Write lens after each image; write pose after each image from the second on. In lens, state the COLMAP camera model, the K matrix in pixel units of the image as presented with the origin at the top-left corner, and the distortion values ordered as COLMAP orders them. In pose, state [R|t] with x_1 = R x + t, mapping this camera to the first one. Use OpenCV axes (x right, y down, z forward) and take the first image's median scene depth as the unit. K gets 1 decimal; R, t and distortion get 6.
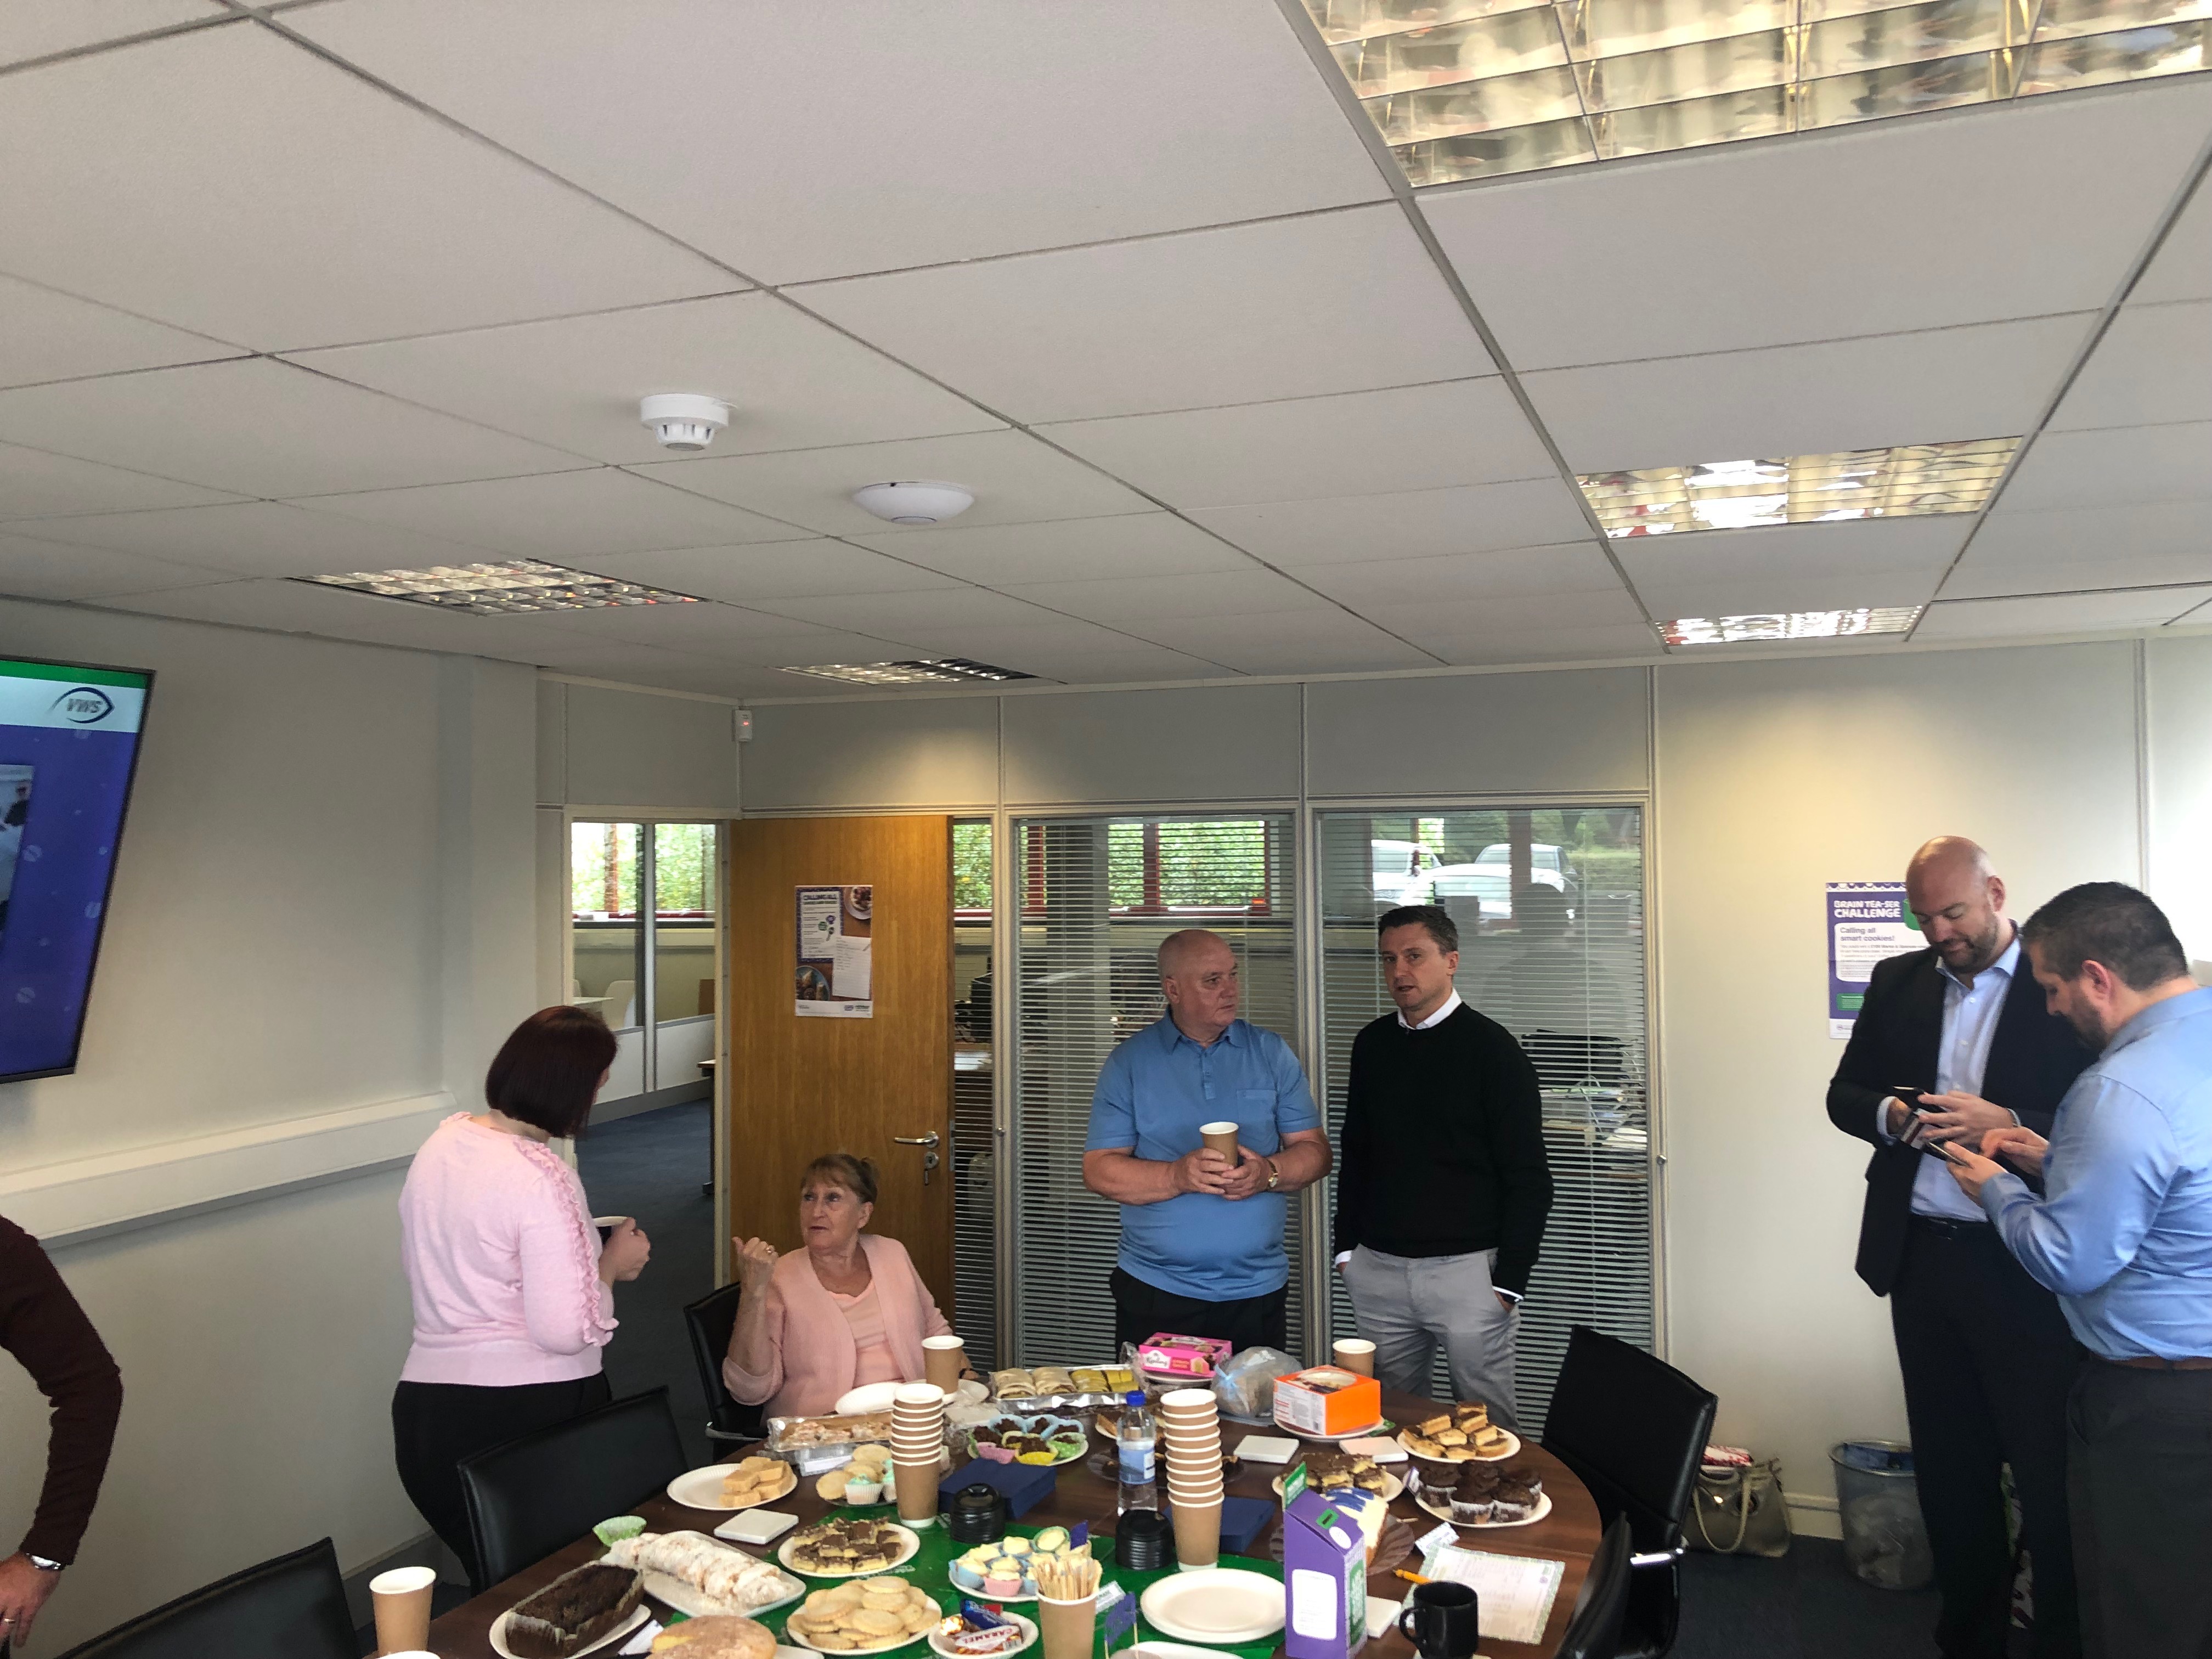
lens RADIAL K [[1821.4, 0, 1127.3], [0, 1821.4, 813.8], [0, 0, 1]] dist [0.052154, -0.050728]
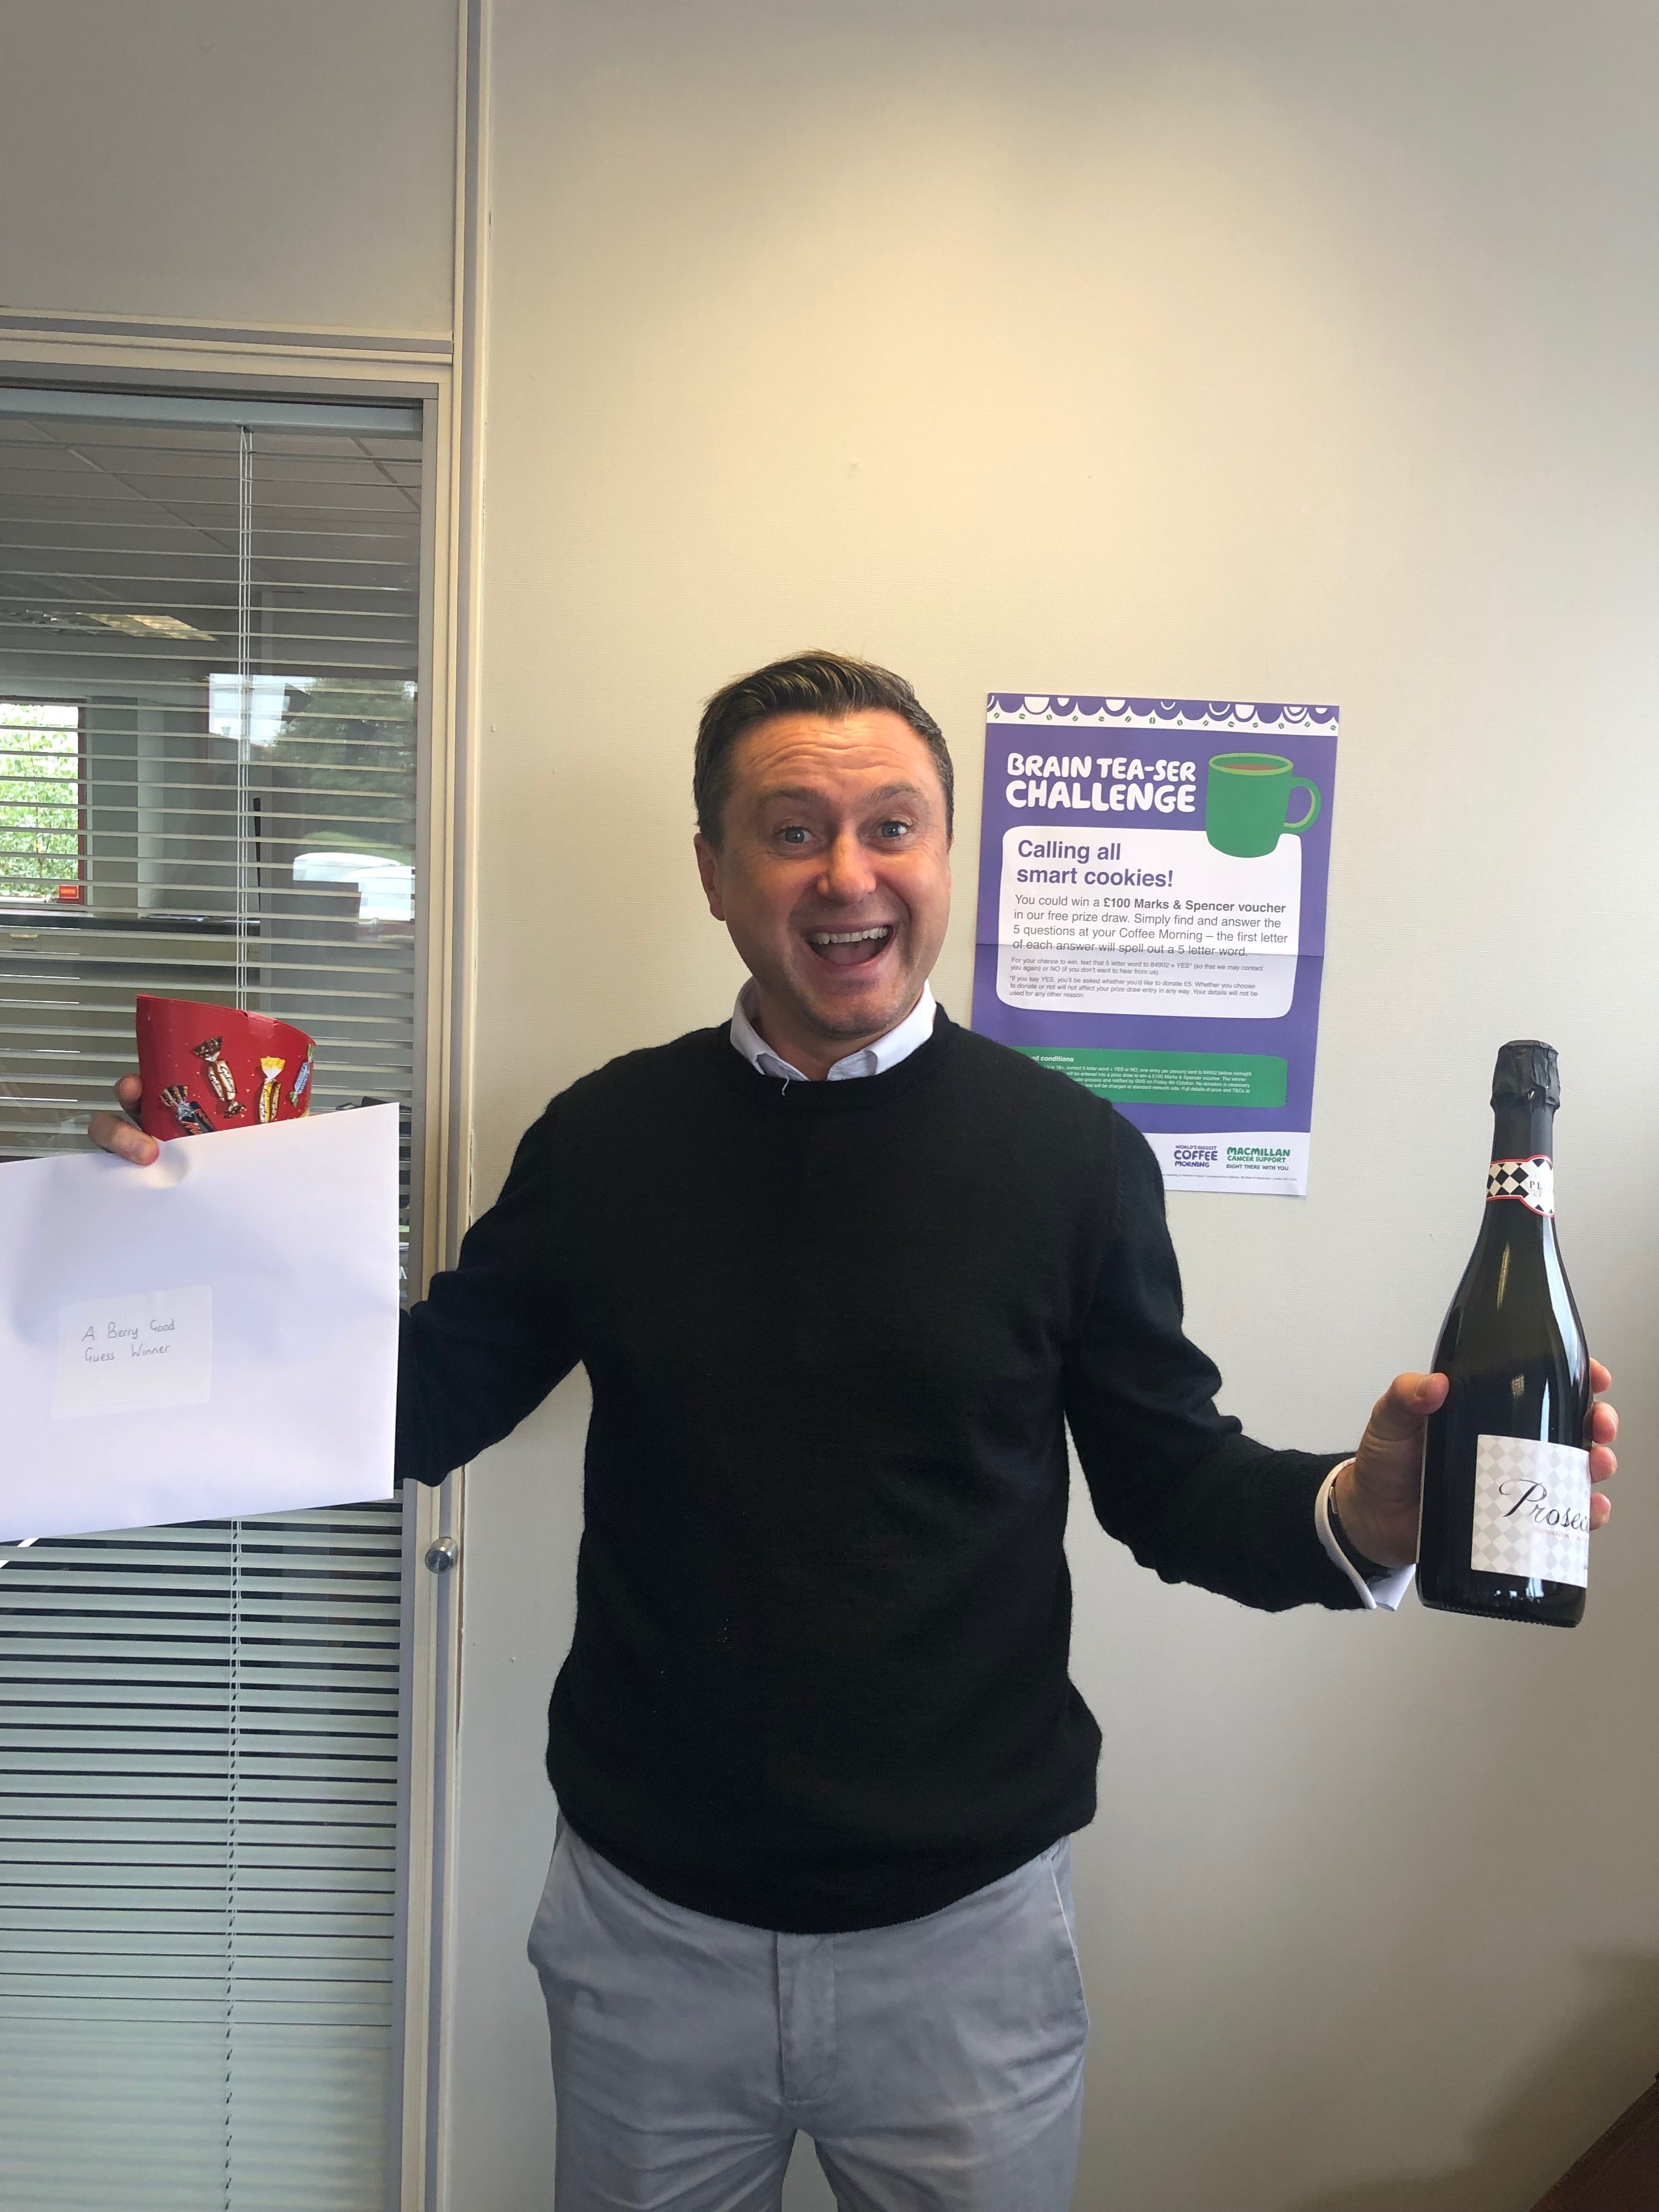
lens RADIAL K [[1821.4, 0, 836.6], [0, 1821.4, 1121.9], [0, 0, 1]] dist [0.052154, -0.050728]
pose [[0.932428, 0.009913, 0.361219, 0.305446], [-0.061948, 0.989210, 0.132764, 0.087046], [-0.356005, -0.146170, 0.922981, 0.884849]]
